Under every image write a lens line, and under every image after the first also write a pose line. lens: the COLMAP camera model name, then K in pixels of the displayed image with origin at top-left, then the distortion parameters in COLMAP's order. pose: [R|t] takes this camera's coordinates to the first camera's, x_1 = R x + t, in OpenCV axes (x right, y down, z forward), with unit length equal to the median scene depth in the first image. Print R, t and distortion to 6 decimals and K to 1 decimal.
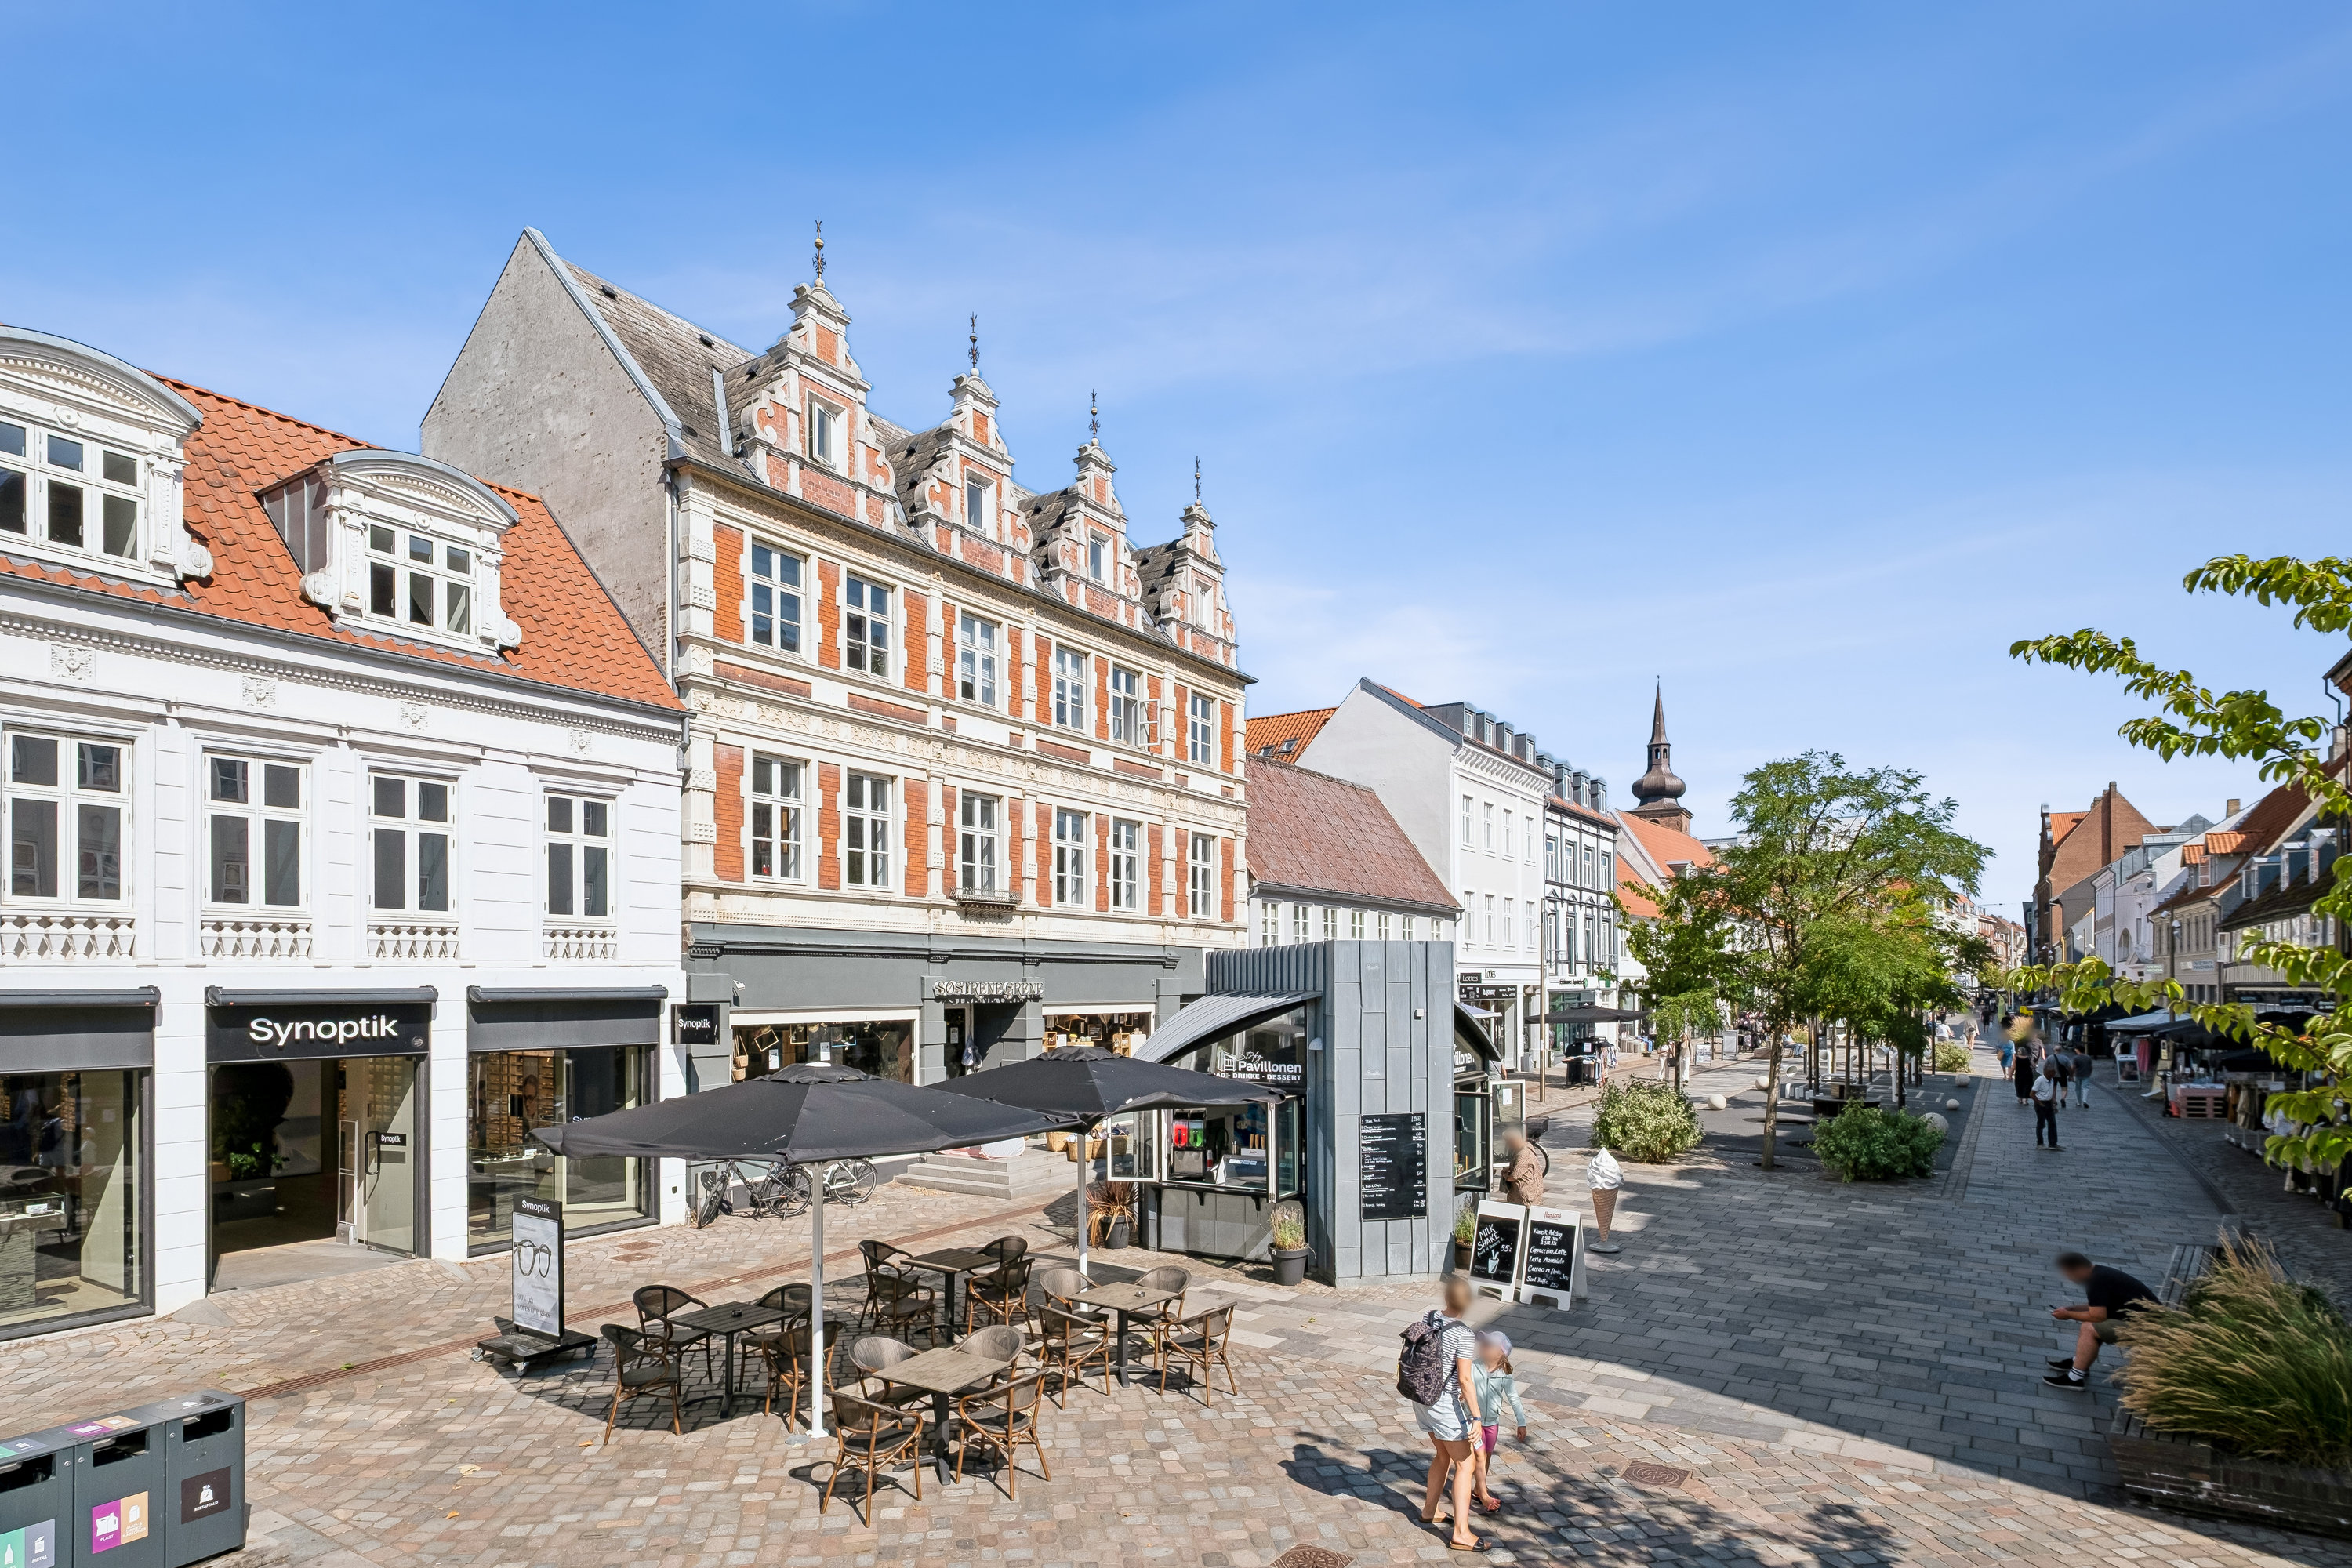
lens RADIAL K [[1115.4, 0, 1176.0], [0, 1115.4, 784.0], [0, 0, 1]] dist [-0.011290, -0.000134]
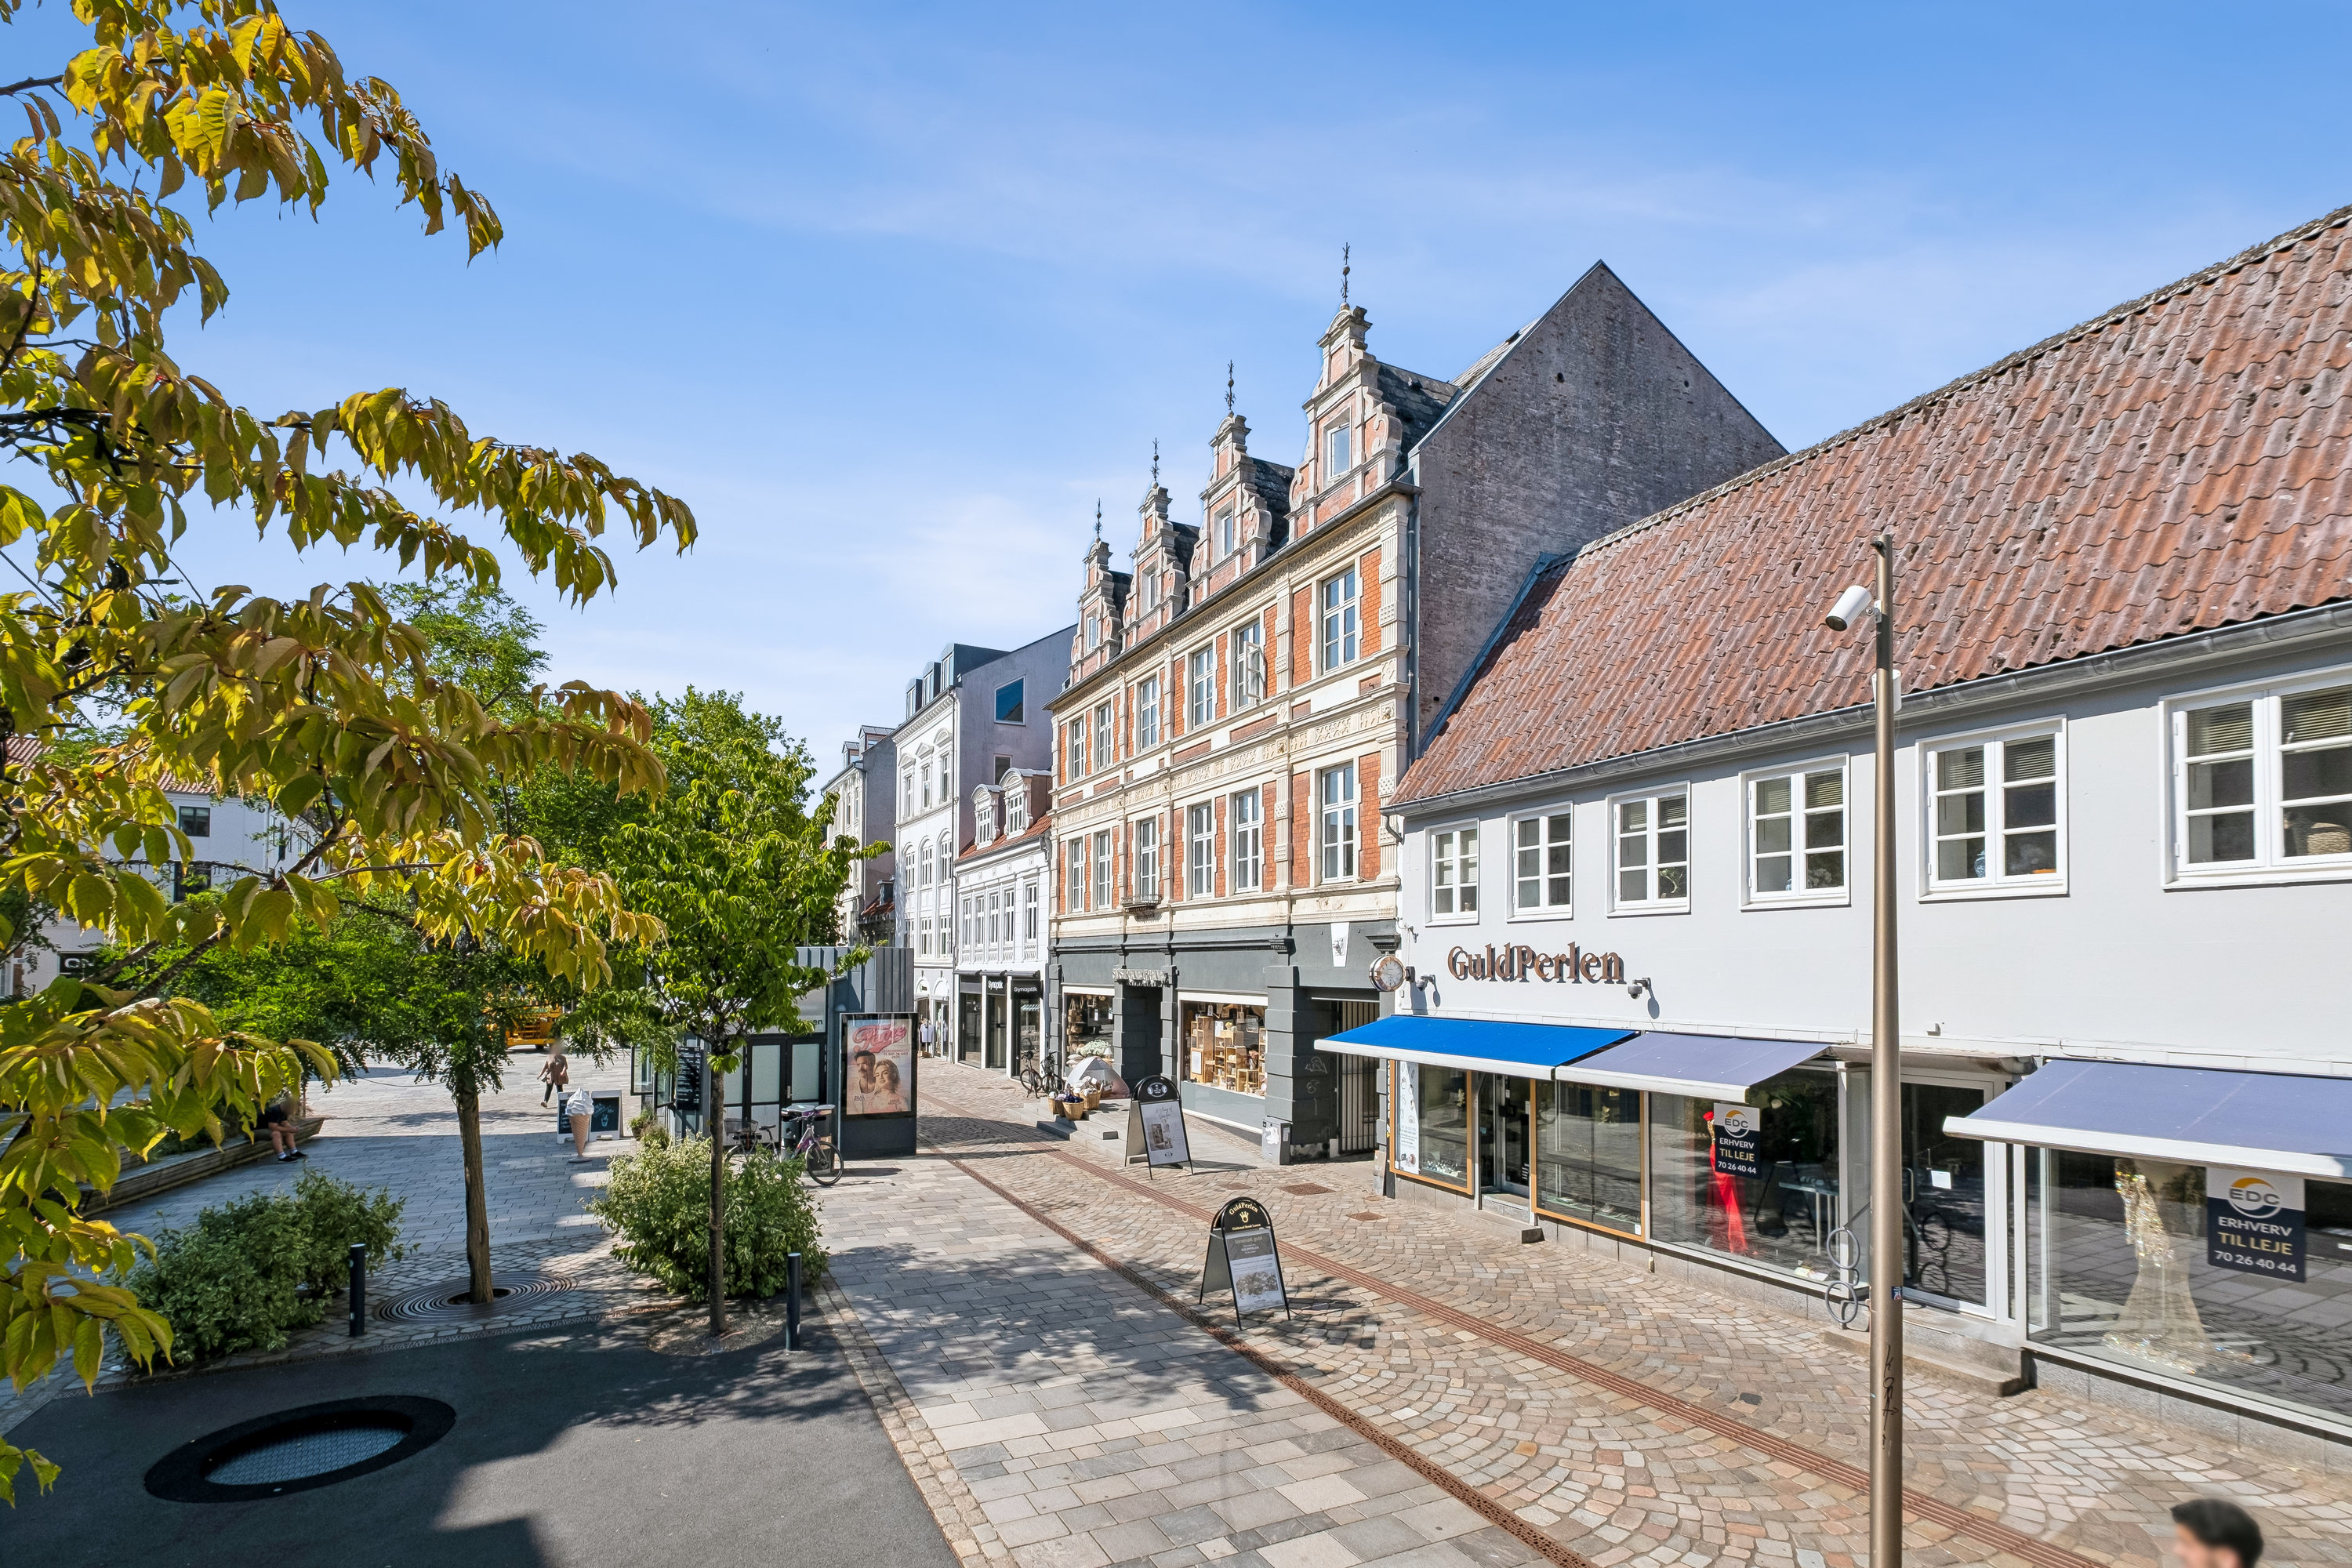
lens RADIAL K [[1033.6, 0, 1165.8], [0, 1033.6, 759.7], [0, 0, 1]] dist [-0.000126, -0.007023]
pose [[-0.458093, -0.169059, -0.872679, 0.762860], [0.157968, 0.950638, -0.267083, 0.236076], [0.874755, -0.260205, -0.408775, 1.372805]]
